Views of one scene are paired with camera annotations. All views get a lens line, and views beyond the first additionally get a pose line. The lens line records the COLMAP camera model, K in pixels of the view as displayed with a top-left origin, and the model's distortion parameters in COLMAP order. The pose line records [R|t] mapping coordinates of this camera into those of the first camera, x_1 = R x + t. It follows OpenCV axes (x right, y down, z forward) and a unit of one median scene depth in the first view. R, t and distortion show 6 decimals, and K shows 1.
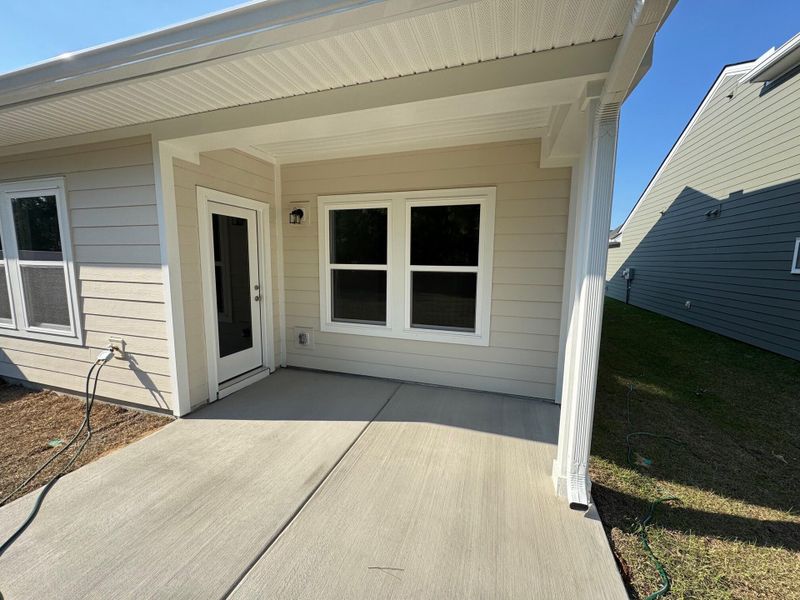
lens RADIAL K [[322.6, 0, 400.2], [0, 322.6, 303.2], [0, 0, 1]] dist [-0.005939, -0.000520]
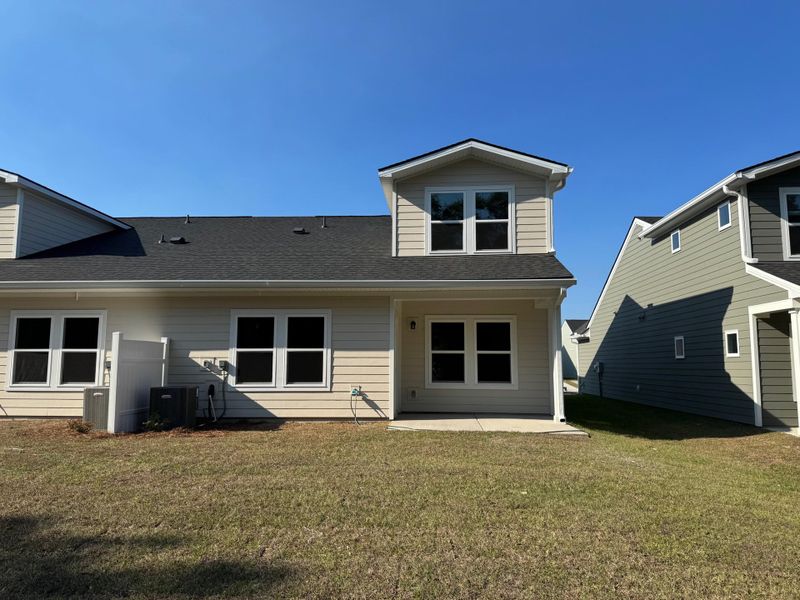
lens RADIAL K [[576.3, 0, 400.4], [0, 576.3, 303.0], [0, 0, 1]] dist [0.064710, -0.052995]
pose [[0.969674, 0.017412, 0.243782, -1.325331], [0.041029, 0.971706, -0.232602, 0.412086], [-0.240934, 0.235550, 0.941524, -2.354199]]
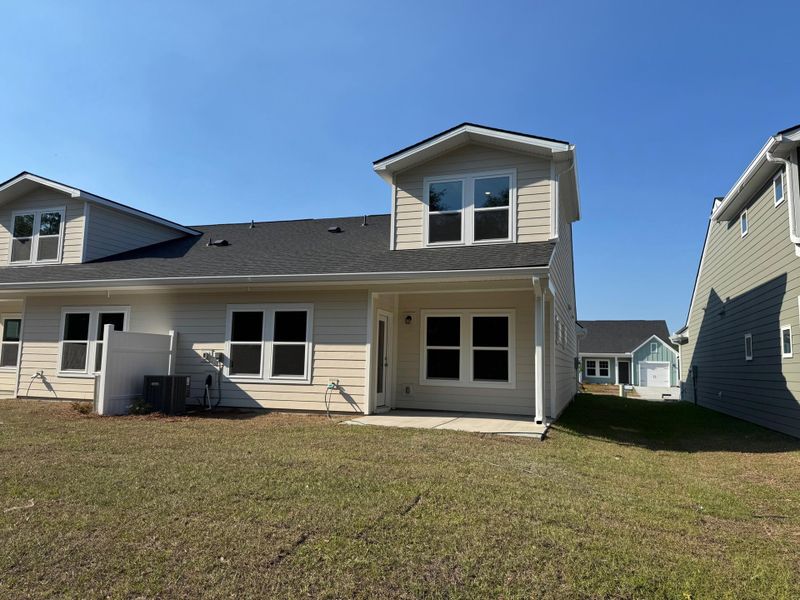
lens RADIAL K [[576.3, 0, 398.9], [0, 576.3, 304.4], [0, 0, 1]] dist [0.064710, -0.052995]
pose [[0.999822, 0.009438, -0.016312, -0.354210], [-0.013041, 0.971353, -0.237283, 0.455729], [0.013606, 0.237454, 0.971304, -2.383062]]
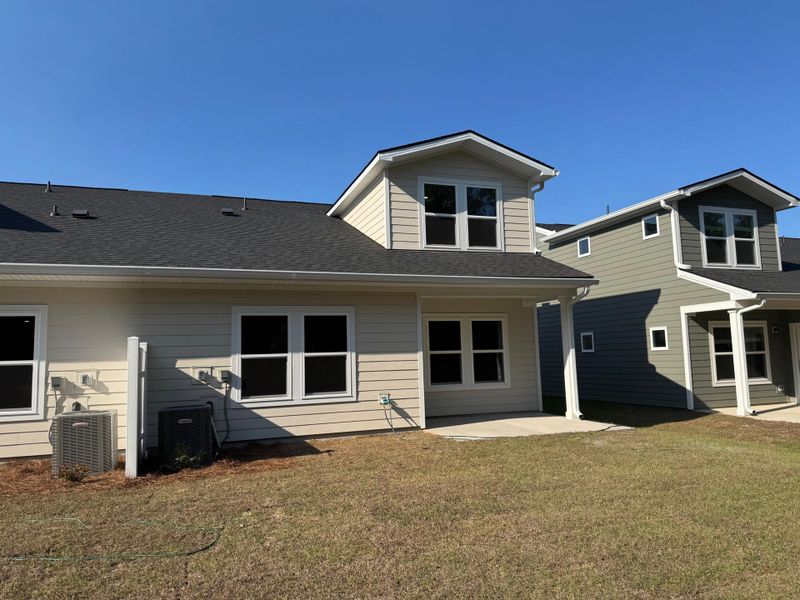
lens RADIAL K [[576.3, 0, 401.1], [0, 576.3, 300.8], [0, 0, 1]] dist [0.064710, -0.052995]
pose [[0.792668, 0.026400, 0.609082, -2.464869], [0.118198, 0.973451, -0.196017, 0.224422], [-0.598086, 0.227369, 0.768502, -1.491431]]
